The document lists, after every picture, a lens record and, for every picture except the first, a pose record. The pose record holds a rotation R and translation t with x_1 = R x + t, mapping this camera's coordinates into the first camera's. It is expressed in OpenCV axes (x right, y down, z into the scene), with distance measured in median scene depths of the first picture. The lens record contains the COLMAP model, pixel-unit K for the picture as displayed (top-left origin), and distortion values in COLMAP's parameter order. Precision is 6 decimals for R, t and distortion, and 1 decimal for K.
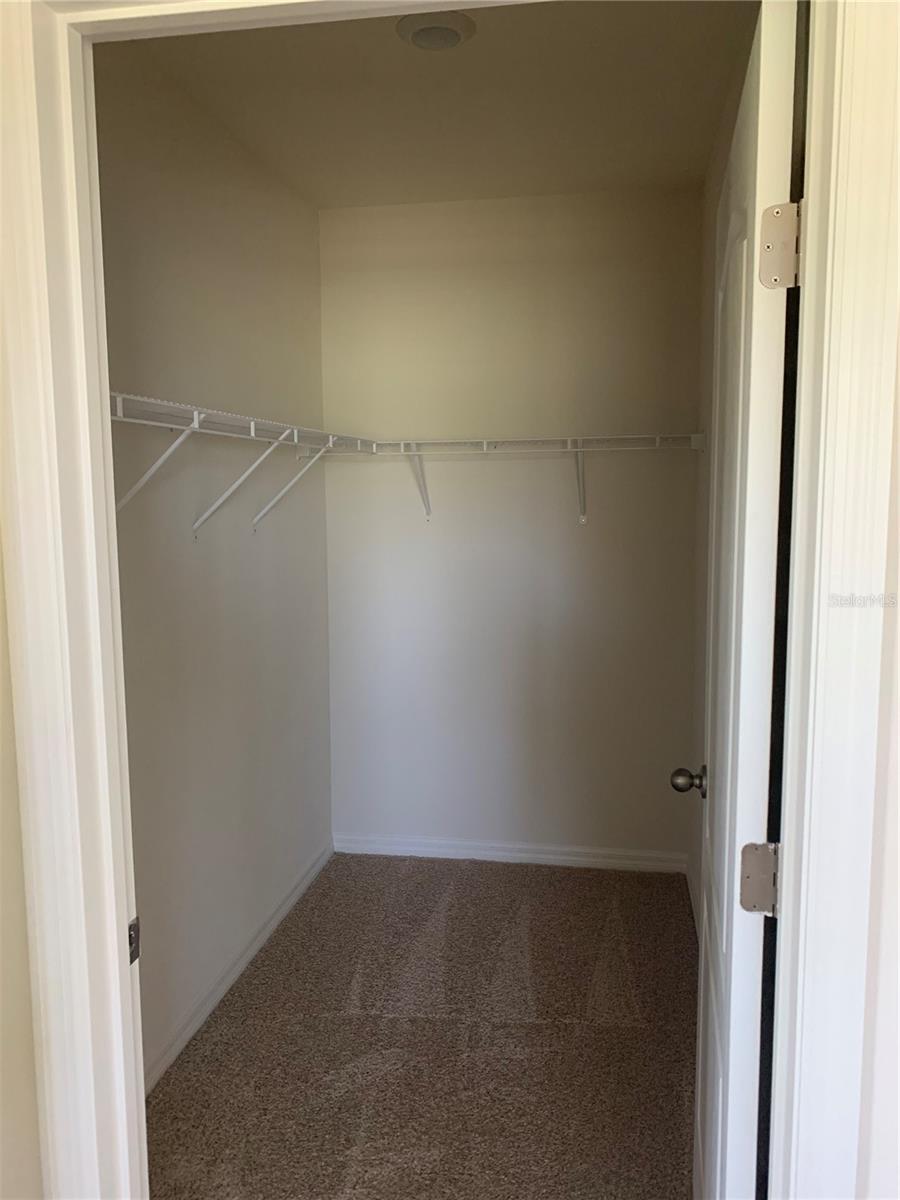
lens RADIAL K [[919.1, 0, 451.3], [0, 919.1, 598.6], [0, 0, 1]] dist [0.022346, -0.025841]
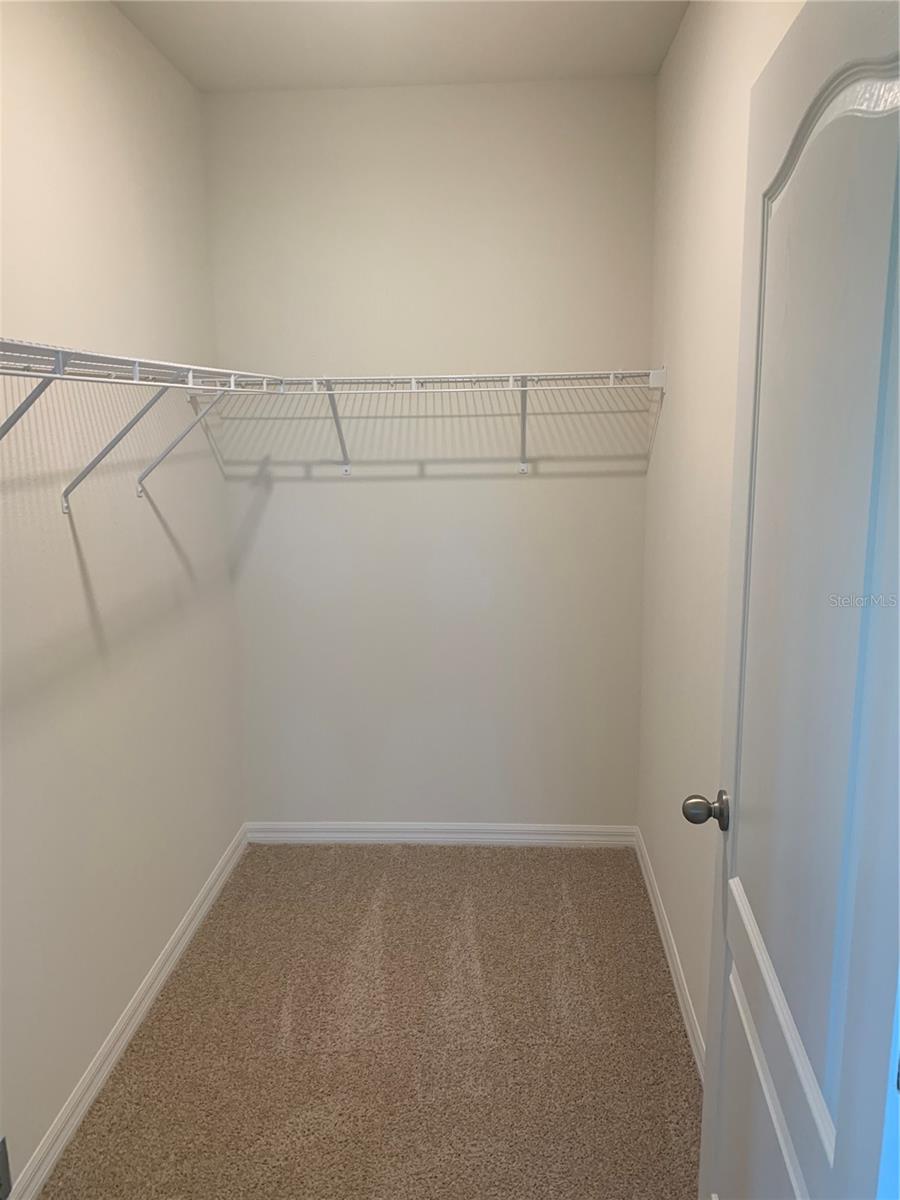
lens RADIAL K [[919.1, 0, 450.2], [0, 919.1, 601.7], [0, 0, 1]] dist [0.022346, -0.025841]
pose [[0.993158, -0.030342, 0.112771, -0.038266], [0.020920, 0.996262, 0.083817, -0.042065], [-0.114892, -0.080884, 0.990080, 0.157562]]
